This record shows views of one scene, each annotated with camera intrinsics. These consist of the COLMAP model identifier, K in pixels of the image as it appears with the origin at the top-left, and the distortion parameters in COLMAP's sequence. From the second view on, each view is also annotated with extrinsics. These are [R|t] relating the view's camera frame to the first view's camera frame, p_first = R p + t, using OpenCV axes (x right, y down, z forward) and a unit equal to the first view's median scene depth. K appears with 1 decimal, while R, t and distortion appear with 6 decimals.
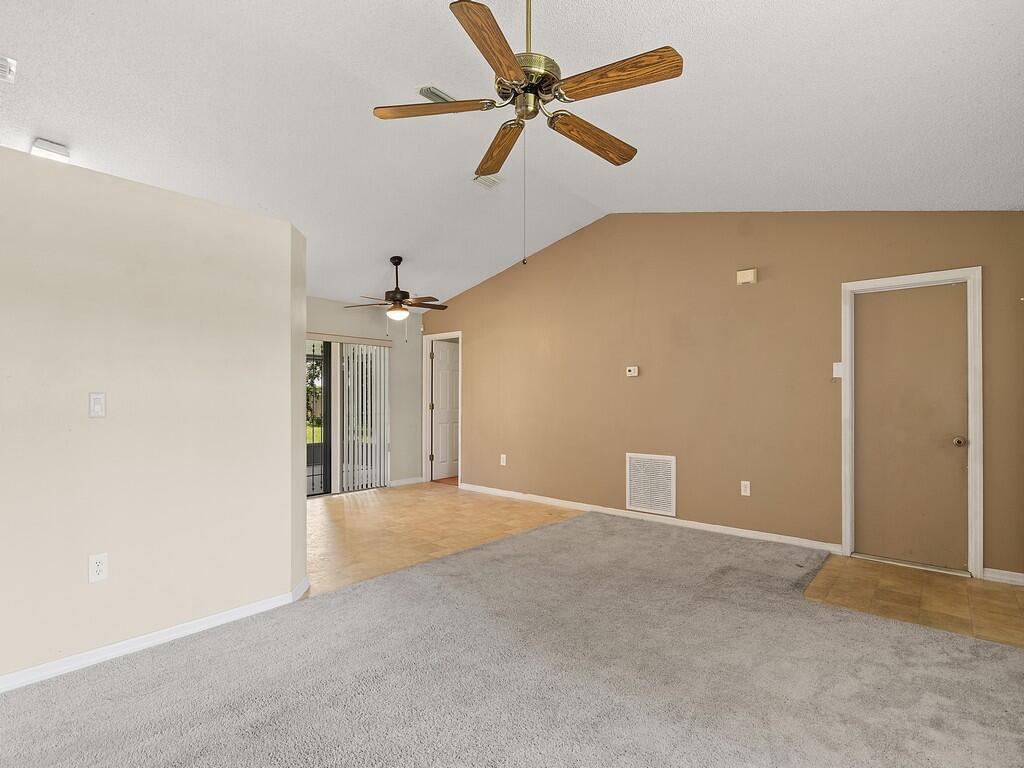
lens RADIAL K [[494.2, 0, 480.0], [0, 494.2, 400.0], [0, 0, 1]] dist [-0.003855, -0.001013]
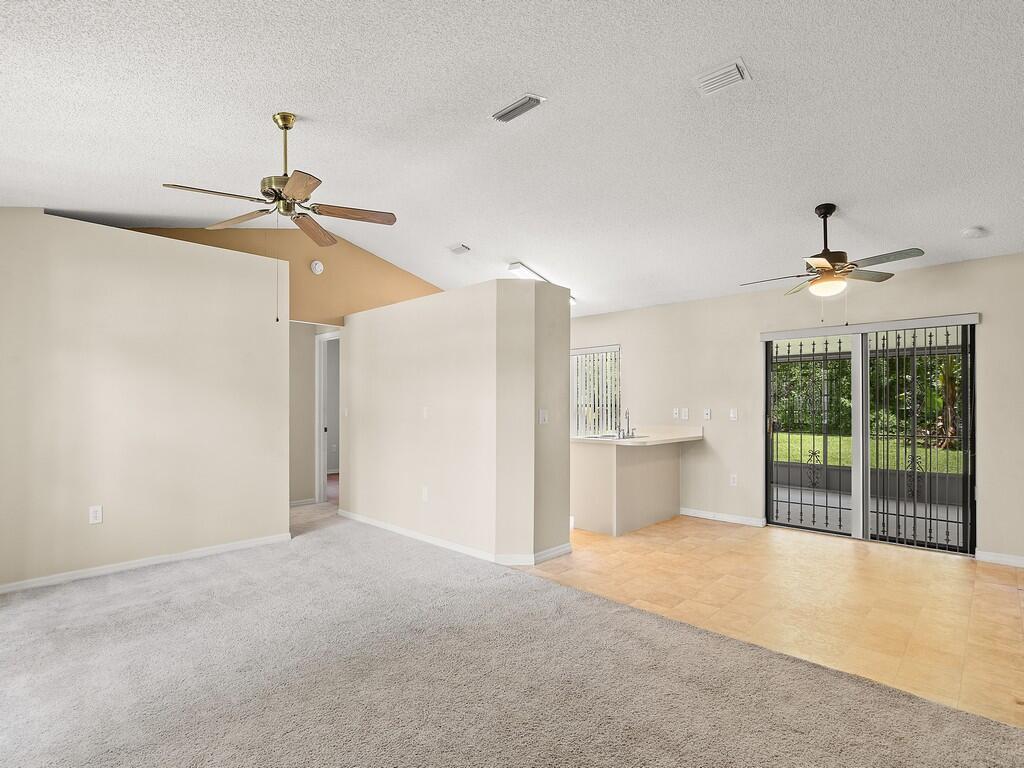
lens RADIAL K [[510.6, 0, 512.1], [0, 510.6, 400.2], [0, 0, 1]] dist [0.004359, 0.000957]
pose [[-0.011599, -0.008941, -0.999893, 0.775485], [-0.002324, 0.999958, -0.008915, -0.014996], [0.999930, 0.002221, -0.011619, 0.810621]]
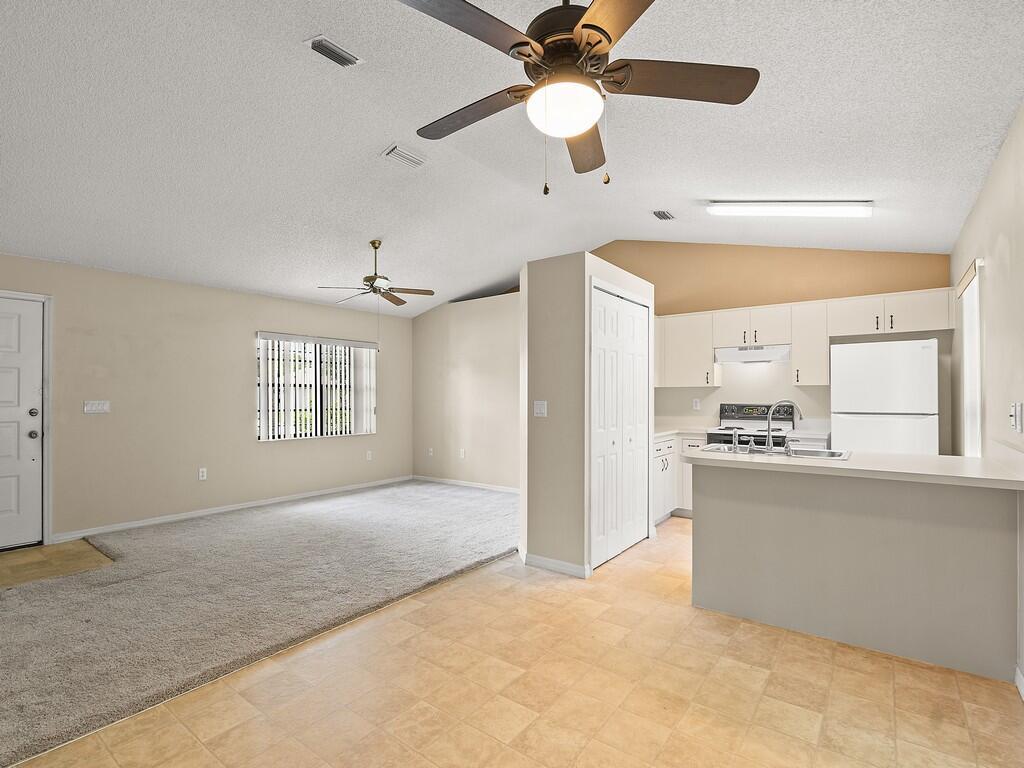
lens RADIAL K [[493.9, 0, 492.8], [0, 493.9, 390.4], [0, 0, 1]] dist [-0.002359, -0.000402]
pose [[-0.996142, 0.000572, -0.087751, -0.142290], [0.001475, 0.999947, -0.010226, -0.015449], [0.087741, -0.010316, -0.996090, 1.814322]]
